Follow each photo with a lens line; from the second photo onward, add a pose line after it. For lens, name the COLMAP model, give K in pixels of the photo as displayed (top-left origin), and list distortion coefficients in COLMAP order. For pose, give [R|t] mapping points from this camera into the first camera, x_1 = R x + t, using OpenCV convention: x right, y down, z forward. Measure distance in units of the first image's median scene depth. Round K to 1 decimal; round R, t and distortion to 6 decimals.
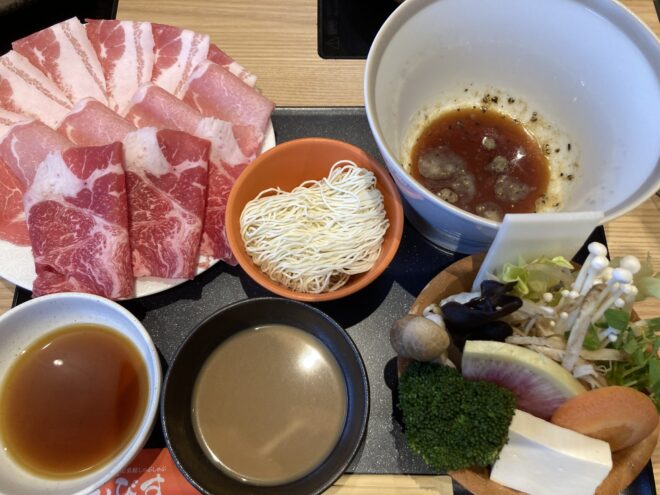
lens RADIAL K [[537.7, 0, 330.2], [0, 537.7, 231.7], [0, 0, 1]] dist [0.012094, 0.015574]
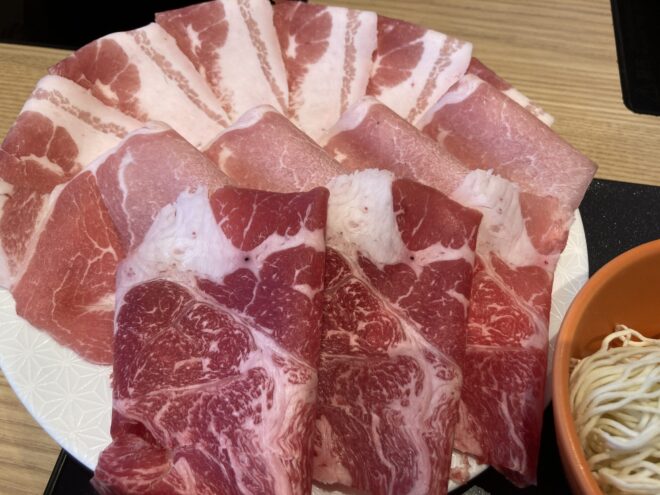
lens RADIAL K [[535.4, 0, 330.0], [0, 535.4, 247.5], [0, 0, 1]] dist [0.003818, -0.008938]
pose [[0.982400, 0.151998, -0.108563, -0.313831], [-0.167137, 0.974821, -0.147609, -0.038910], [0.083393, 0.163156, 0.983069, 0.506885]]
